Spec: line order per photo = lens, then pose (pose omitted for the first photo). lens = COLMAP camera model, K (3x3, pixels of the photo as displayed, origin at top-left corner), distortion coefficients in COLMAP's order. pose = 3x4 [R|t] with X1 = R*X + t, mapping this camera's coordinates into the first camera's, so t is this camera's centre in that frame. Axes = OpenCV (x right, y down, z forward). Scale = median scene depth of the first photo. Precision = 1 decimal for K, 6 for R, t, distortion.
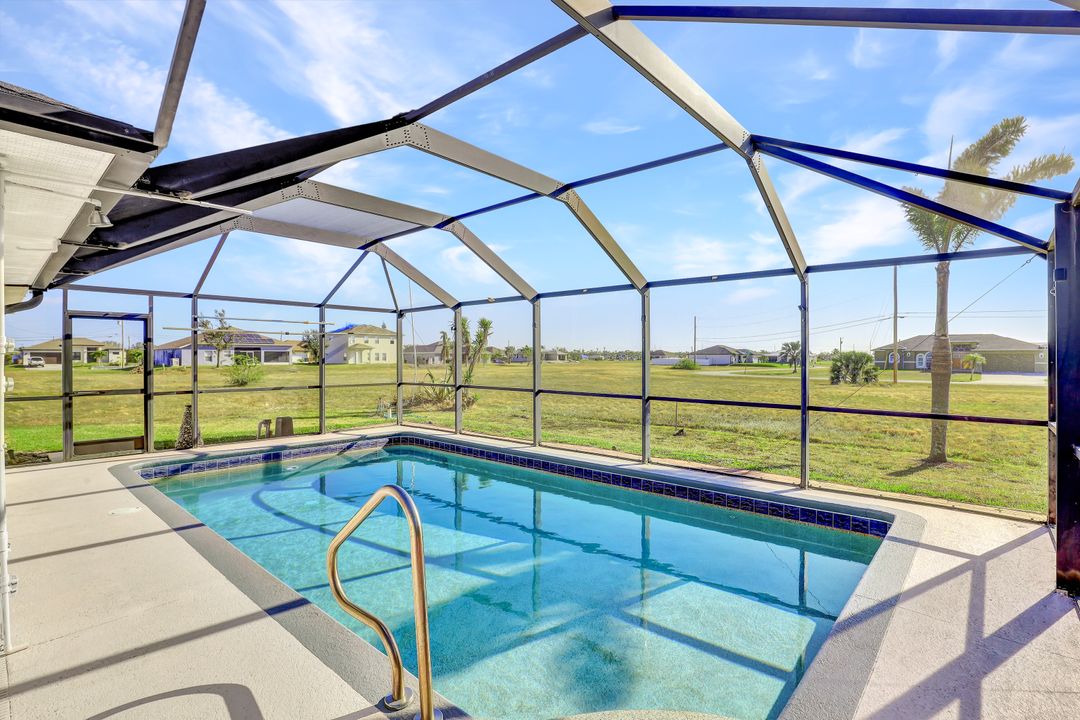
lens RADIAL K [[506.5, 0, 551.3], [0, 506.5, 370.3], [0, 0, 1]] dist [-0.022180, 0.001760]
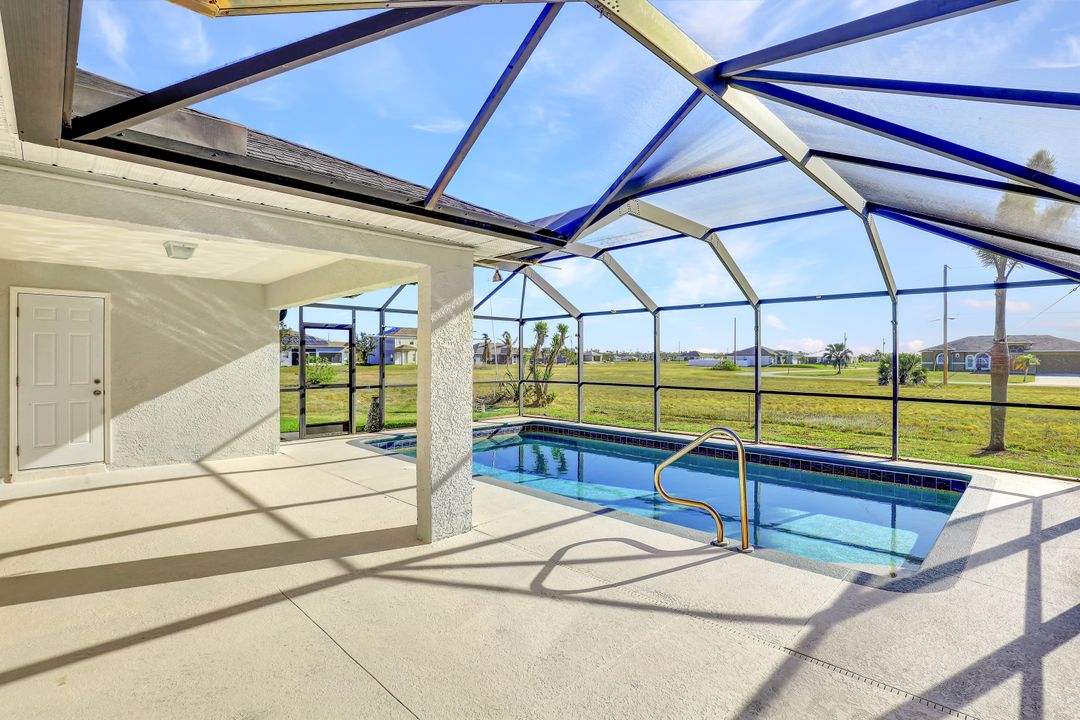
lens RADIAL K [[506.5, 0, 556.5], [0, 506.5, 368.0], [0, 0, 1]] dist [-0.022180, 0.001760]
pose [[0.998478, 0.001417, -0.055137, -0.186626], [-0.001752, 0.999980, -0.006025, 0.003765], [0.055128, 0.006113, 0.998461, -0.212656]]
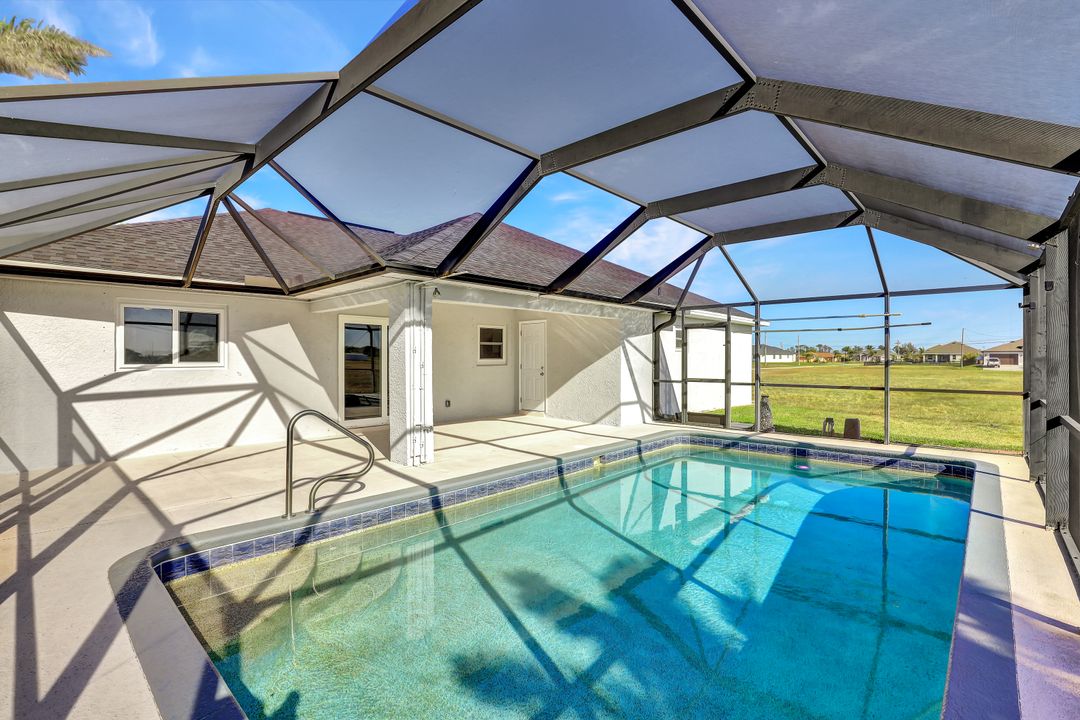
lens RADIAL K [[497.1, 0, 551.9], [0, 497.1, 357.7], [0, 0, 1]] dist [-0.032068, 0.006787]
pose [[-0.023696, -0.004077, -0.999711, 0.403863], [-0.024106, 0.999703, -0.003506, -0.003112], [0.999429, 0.024016, -0.023788, 0.465602]]
